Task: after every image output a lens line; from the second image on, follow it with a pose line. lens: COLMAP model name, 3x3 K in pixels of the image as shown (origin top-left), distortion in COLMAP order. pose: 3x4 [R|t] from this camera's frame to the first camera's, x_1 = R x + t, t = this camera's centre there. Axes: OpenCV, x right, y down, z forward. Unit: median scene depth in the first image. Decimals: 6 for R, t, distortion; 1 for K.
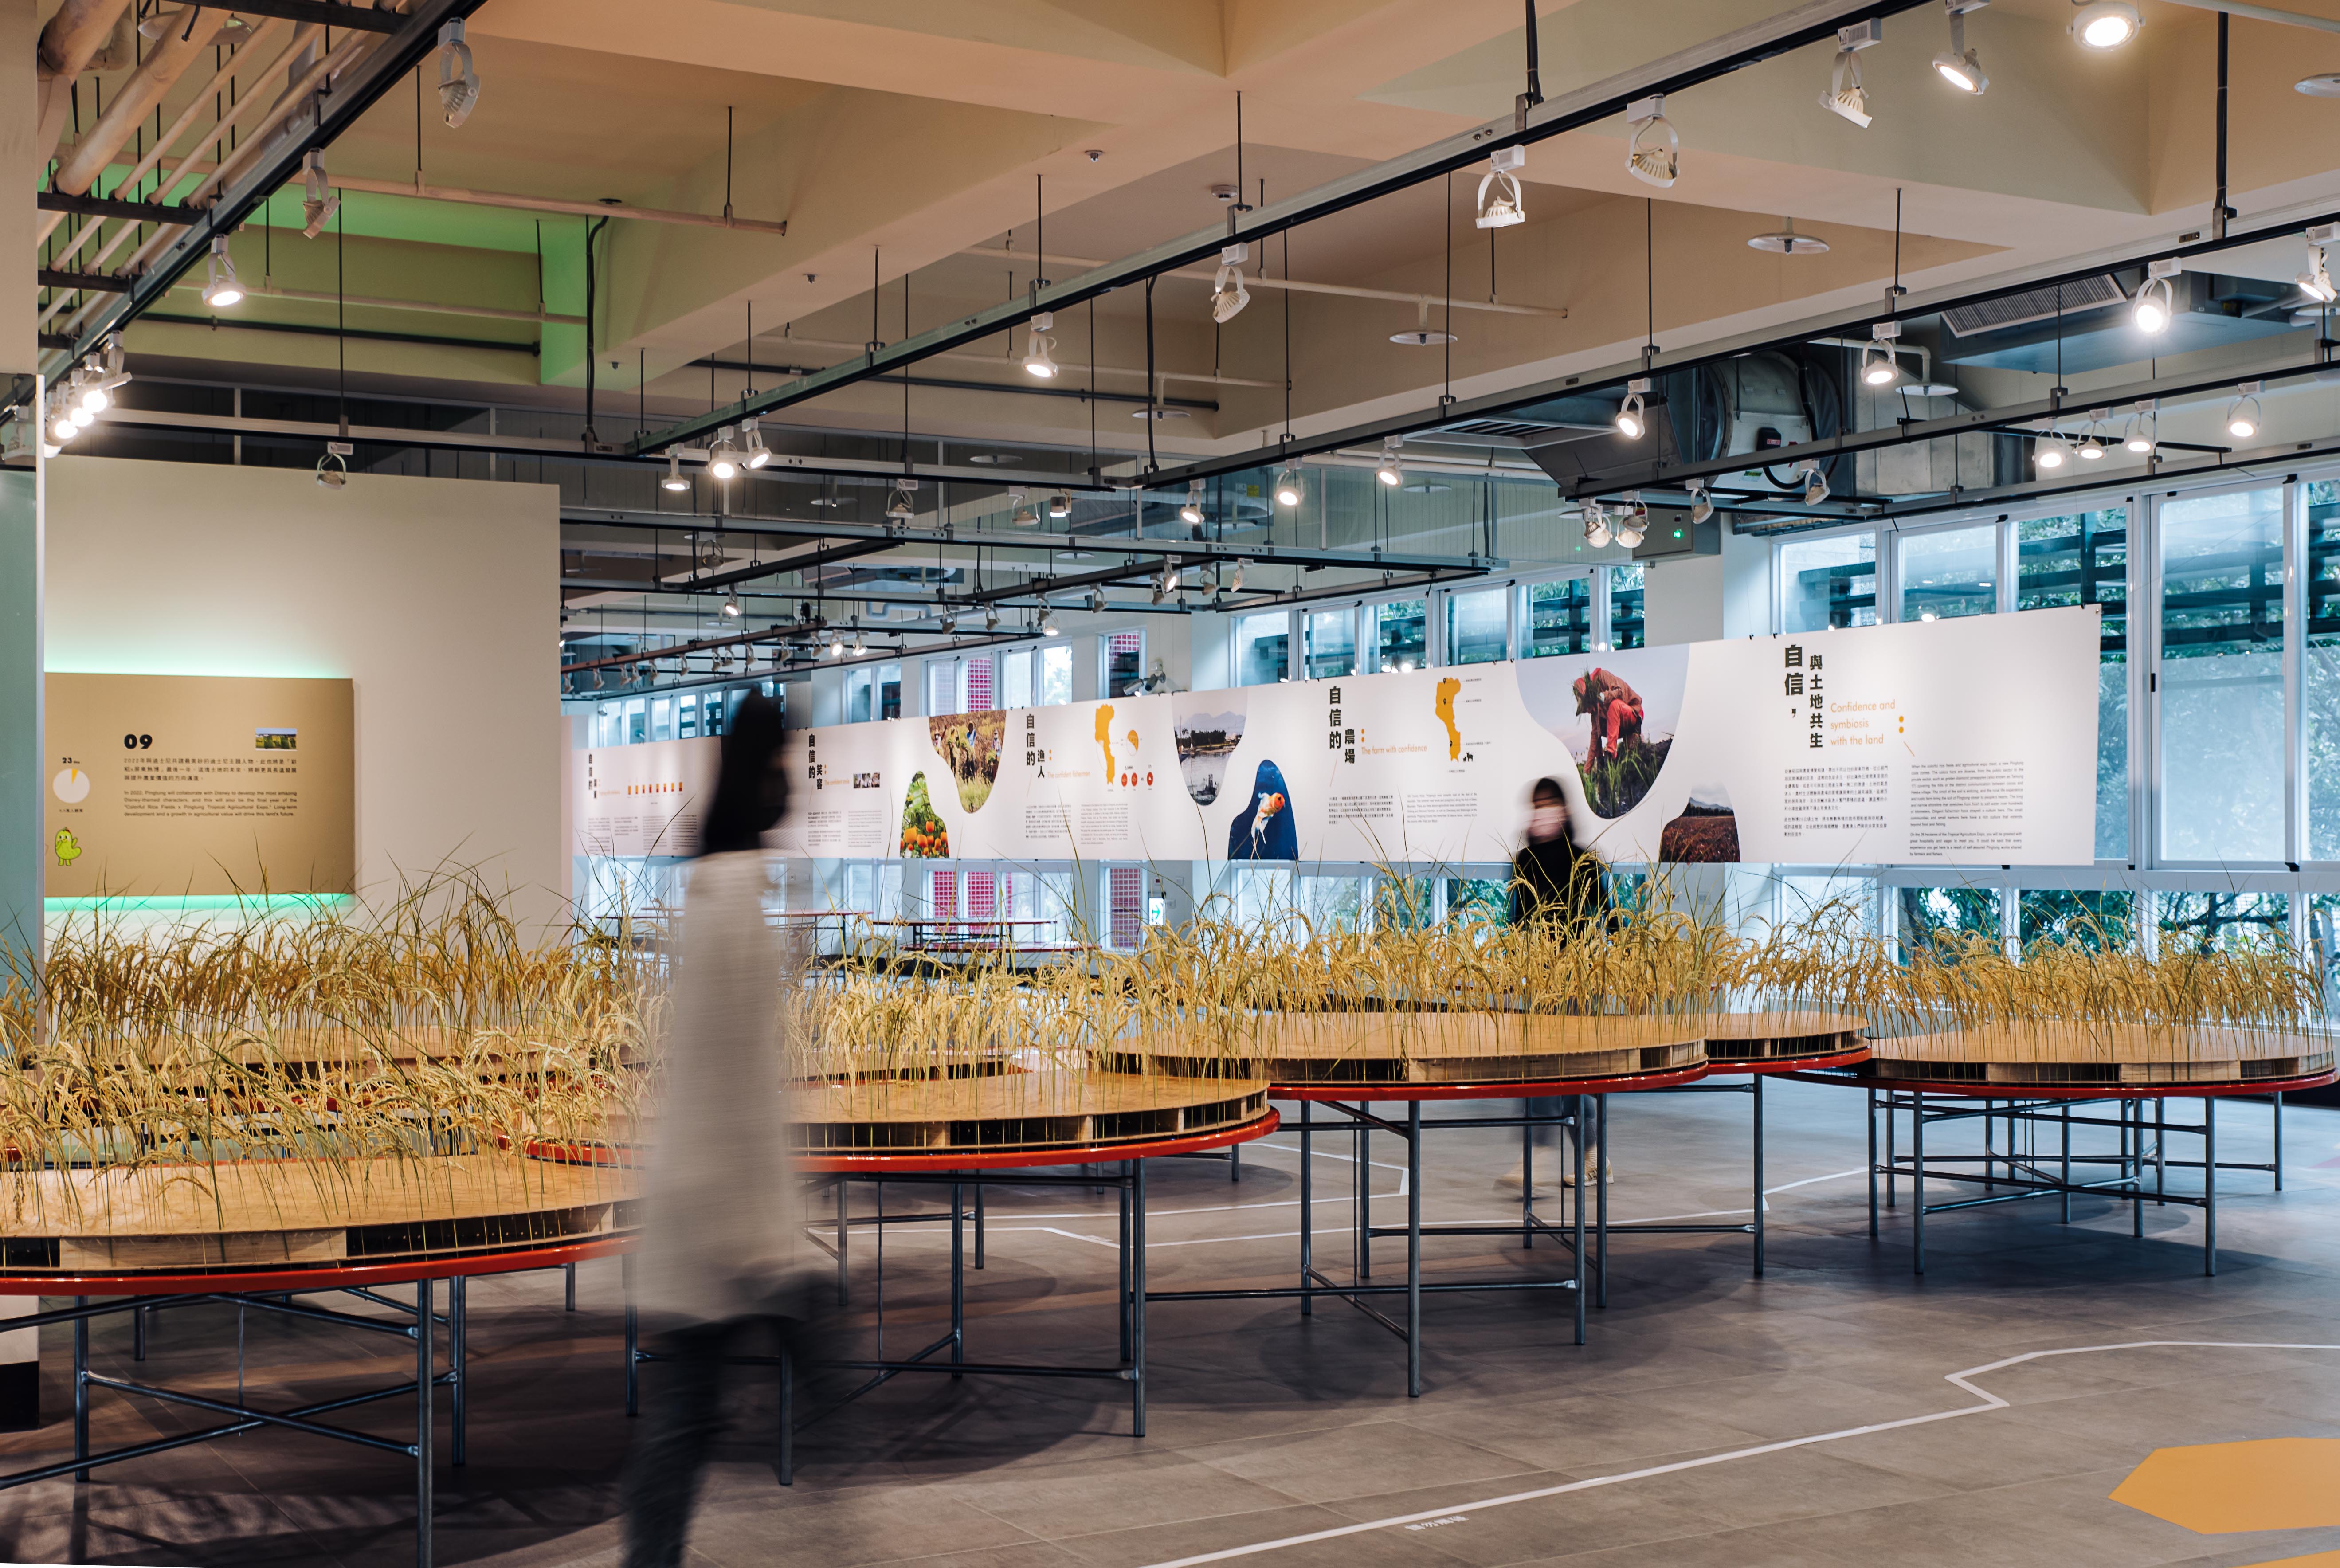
lens RADIAL K [[2842.1, 0, 1180.0], [0, 2842.1, 840.6], [0, 0, 1]] dist [0.013613, -0.004299]
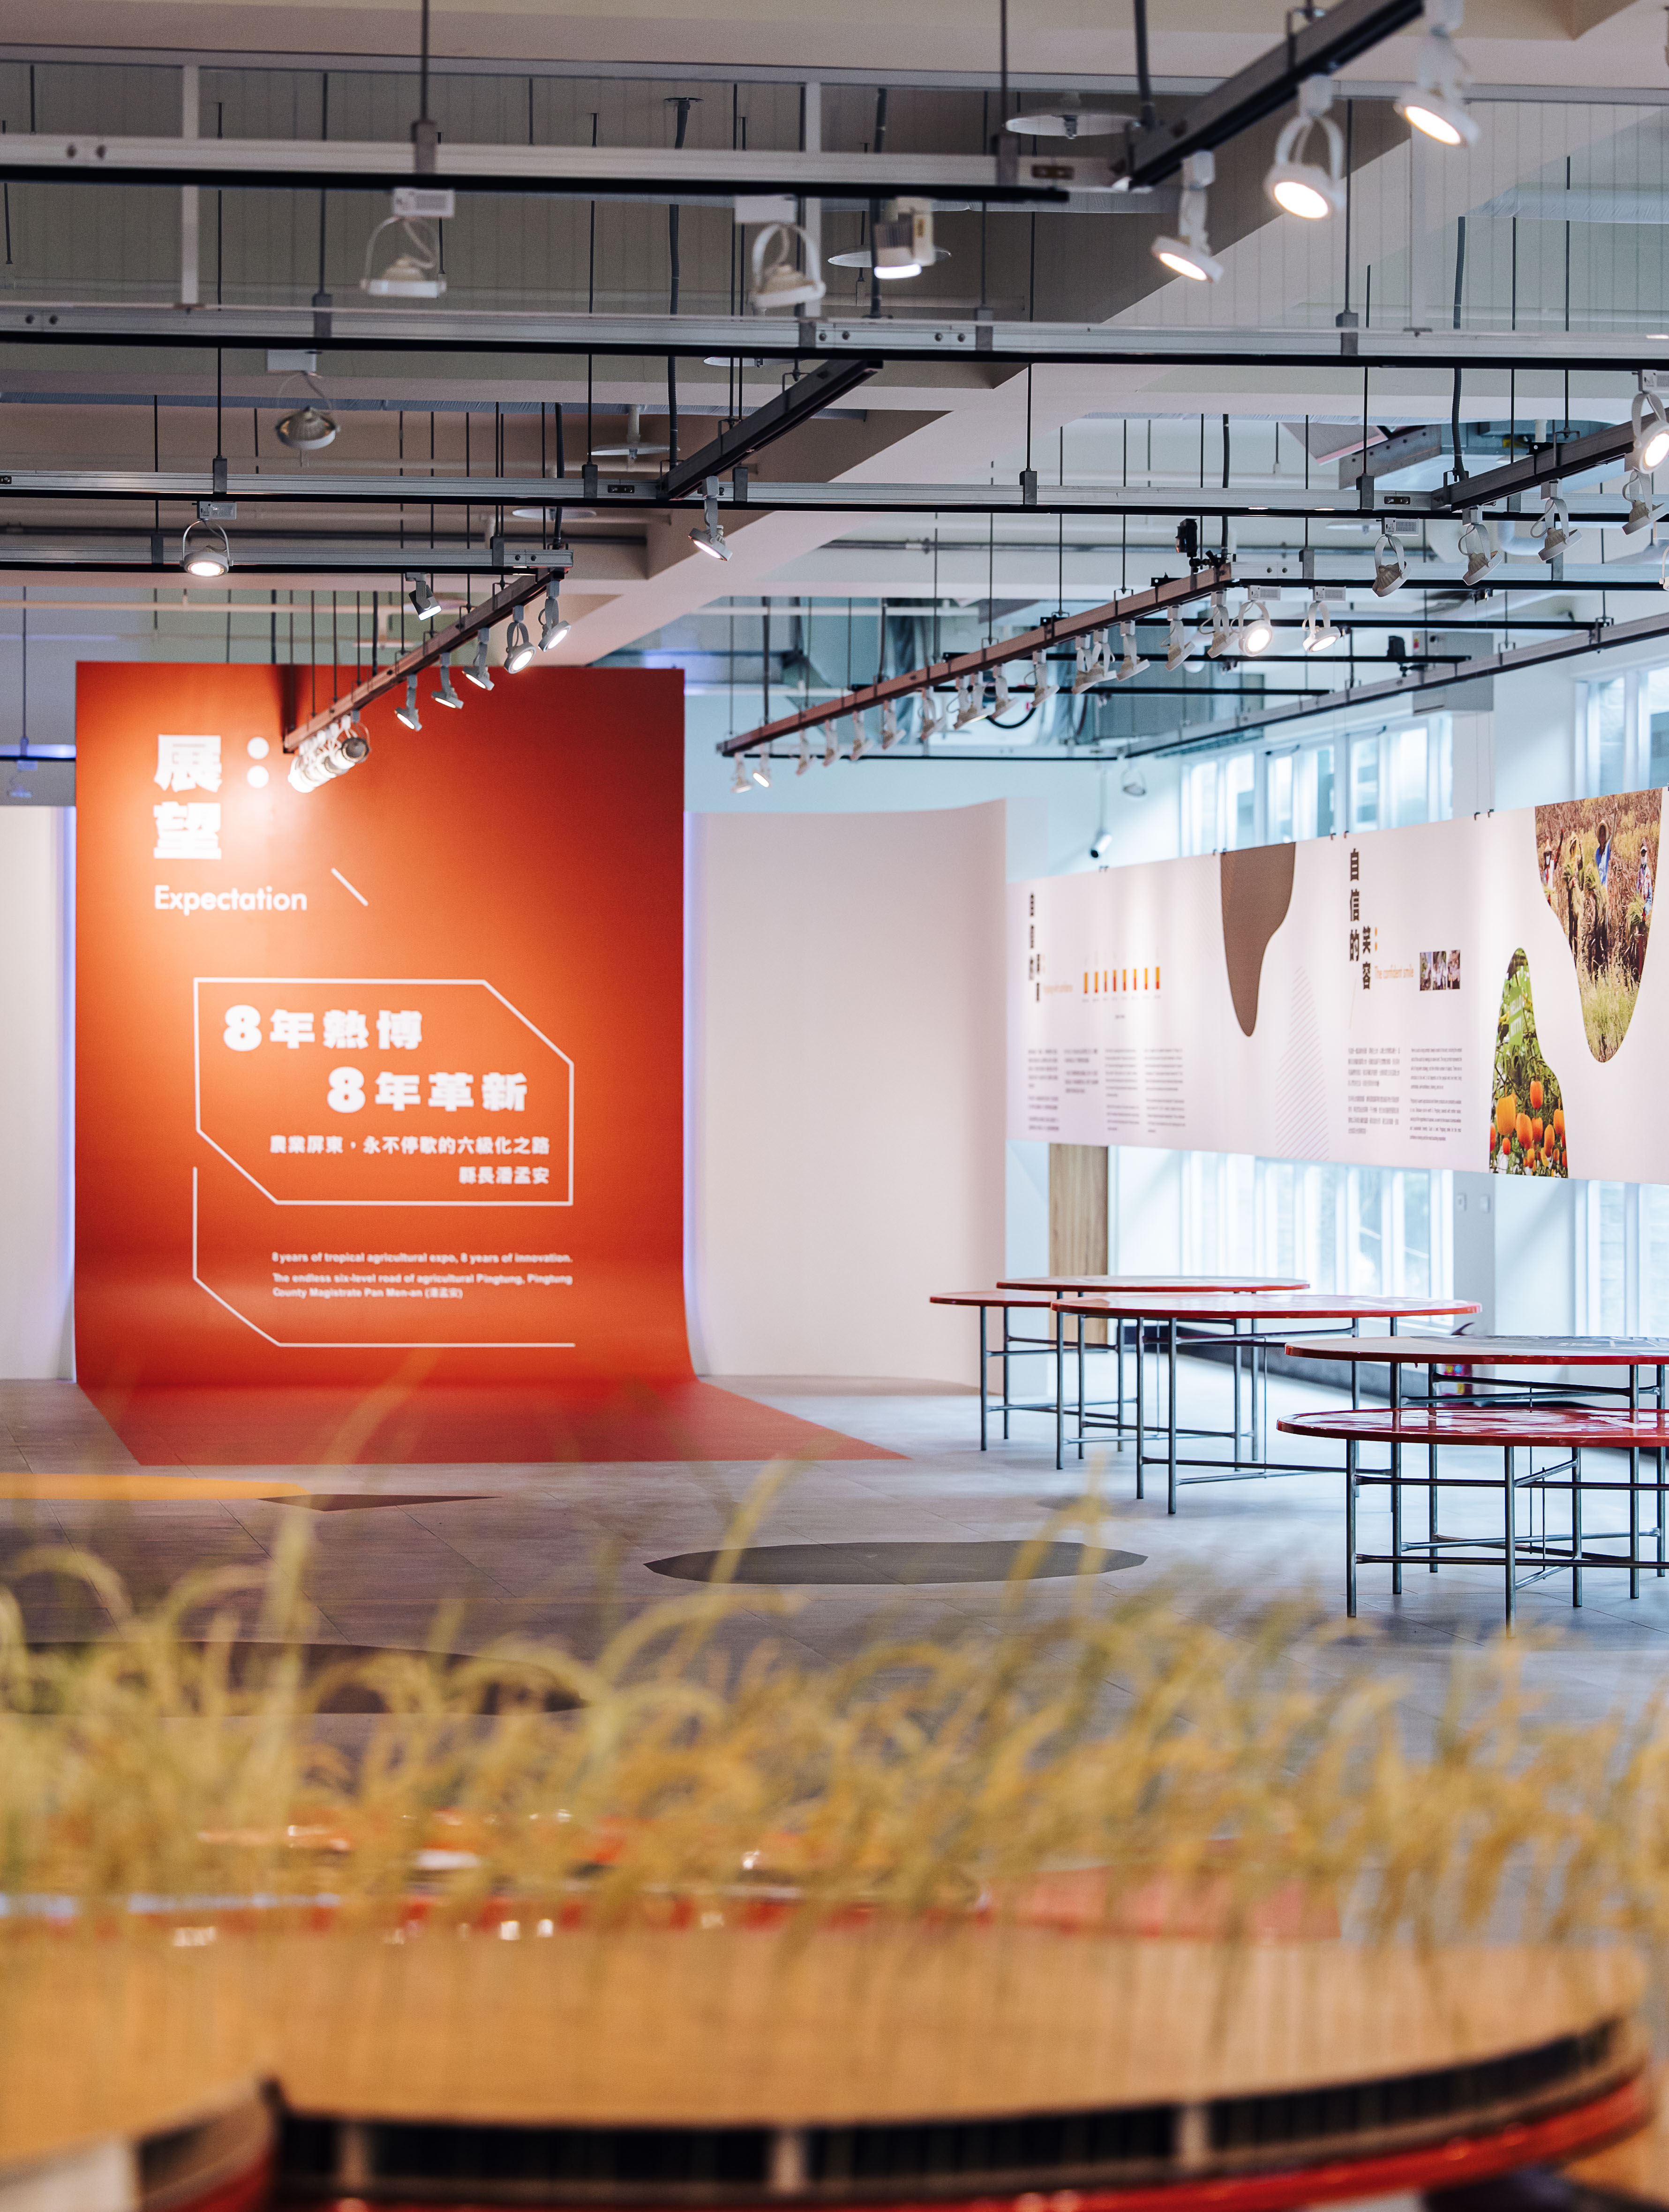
lens RADIAL K [[6596.2, 0, 834.5], [0, 6596.2, 1106.0], [0, 0, 1]] dist [-0.016477, -0.770260]
pose [[0.934122, 0.009018, -0.356839, 0.213038], [-0.006274, 0.999941, 0.008847, -0.015924], [0.356898, -0.006025, 0.934124, 0.202828]]
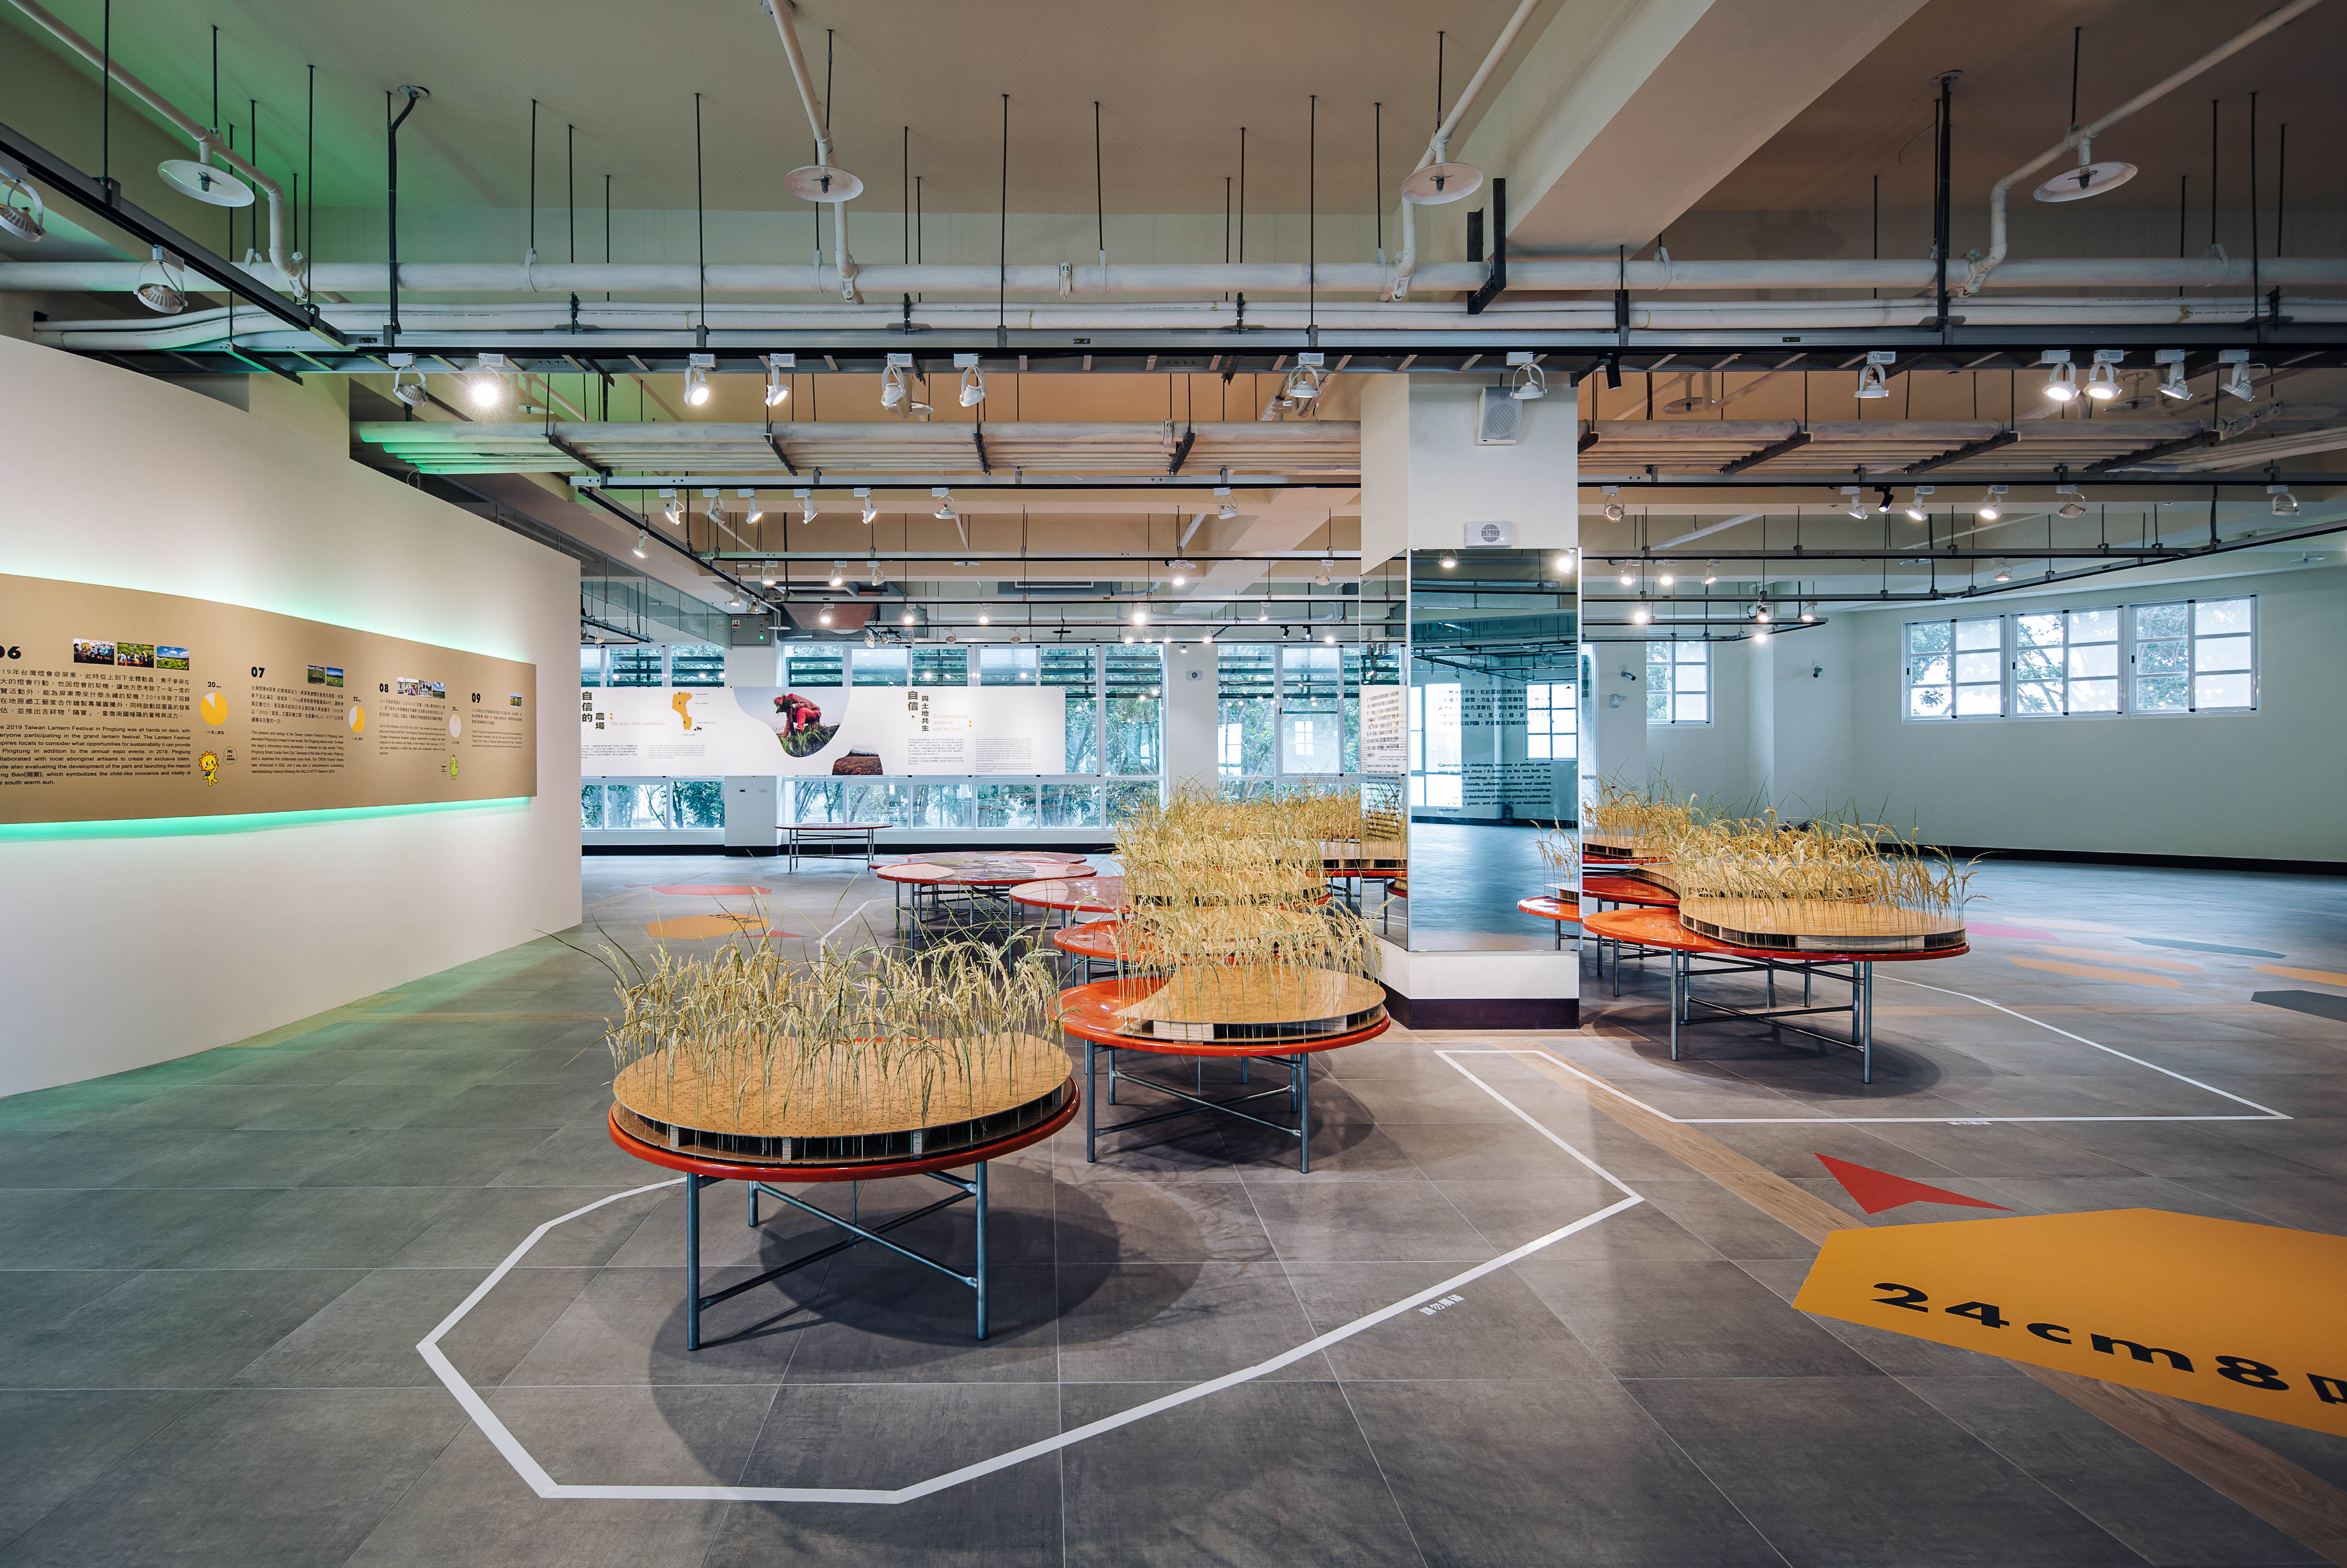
lens RADIAL K [[1167.4, 0, 1046.8], [0, 1167.4, 770.4], [0, 0, 1]] dist [0.007610, -0.005294]
pose [[0.491308, -0.000635, 0.870986, -0.603961], [0.000474, 1.000000, 0.000462, 0.003000], [-0.870986, 0.000186, 0.491308, 0.341379]]
